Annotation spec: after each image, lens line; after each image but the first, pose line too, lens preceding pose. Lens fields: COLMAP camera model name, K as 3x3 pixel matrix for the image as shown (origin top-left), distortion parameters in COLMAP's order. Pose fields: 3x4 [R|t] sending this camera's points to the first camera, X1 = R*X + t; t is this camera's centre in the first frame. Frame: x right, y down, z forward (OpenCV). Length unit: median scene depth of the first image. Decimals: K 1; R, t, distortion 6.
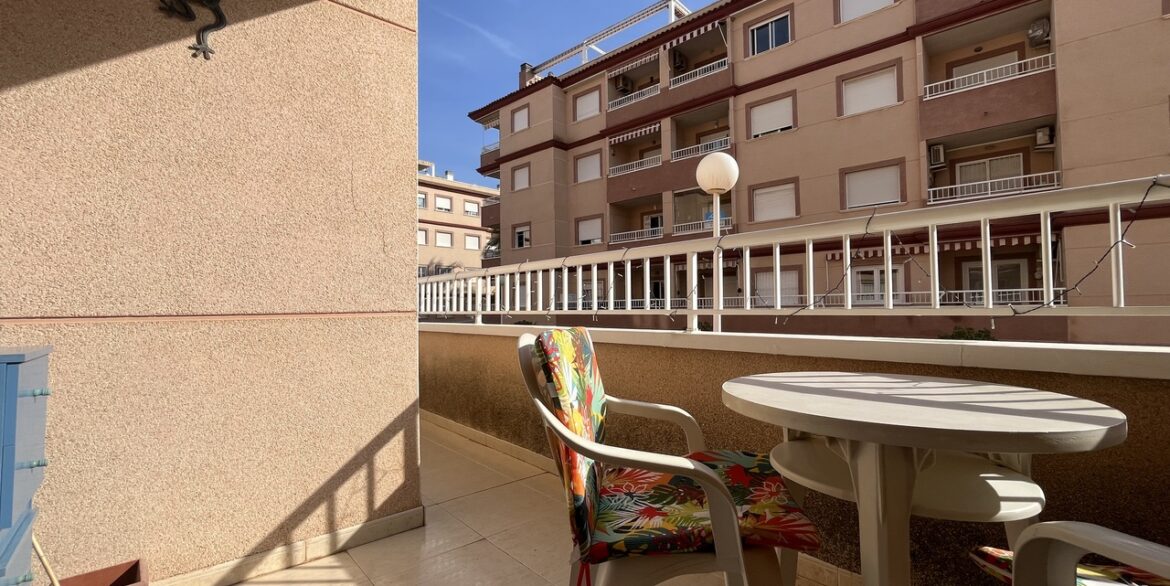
lens RADIAL K [[476.7, 0, 590.2], [0, 476.7, 296.0], [0, 0, 1]] dist [-0.002593, -0.000672]
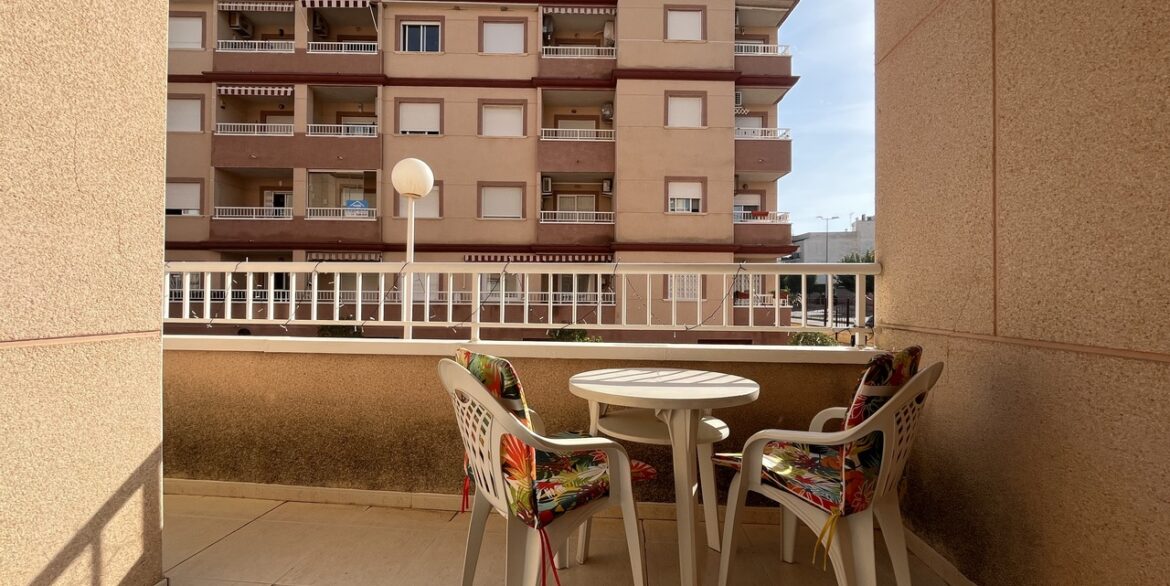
lens RADIAL K [[476.7, 0, 583.3], [0, 476.7, 295.1], [0, 0, 1]] dist [-0.002593, -0.000672]
pose [[0.727266, 0.024923, 0.685904, -0.064030], [-0.036819, 0.999318, 0.002728, -0.008365], [-0.685368, -0.027239, 0.727687, -0.004304]]
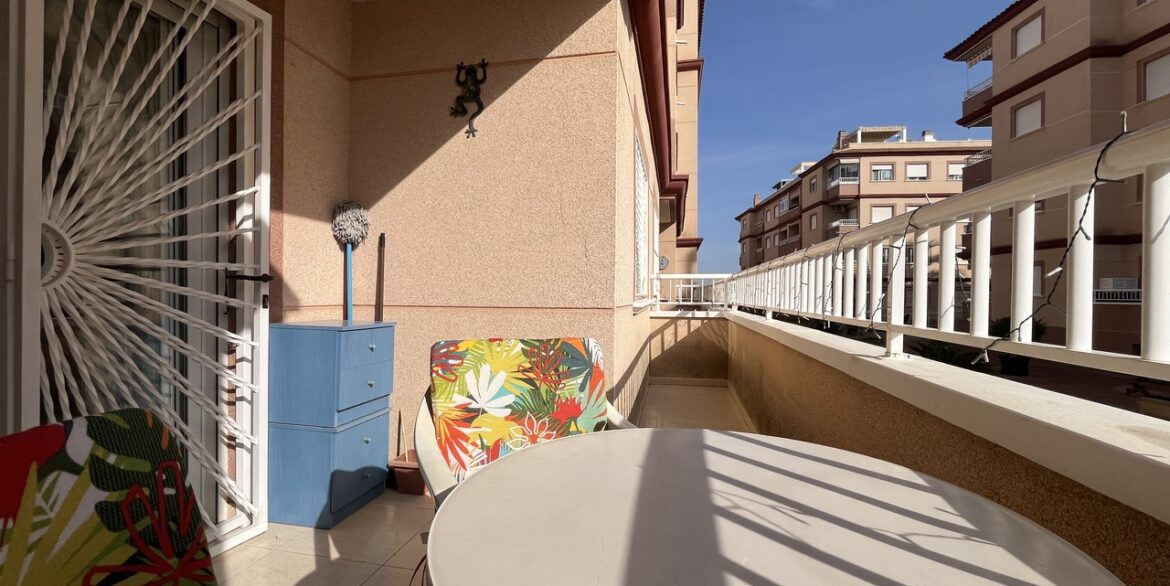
lens RADIAL K [[476.7, 0, 578.5], [0, 476.7, 297.1], [0, 0, 1]] dist [-0.002593, -0.000672]
pose [[0.605638, 0.023378, -0.795397, 0.075972], [0.004279, 0.999458, 0.032634, -0.004943], [0.795729, -0.023168, 0.605209, 0.042671]]
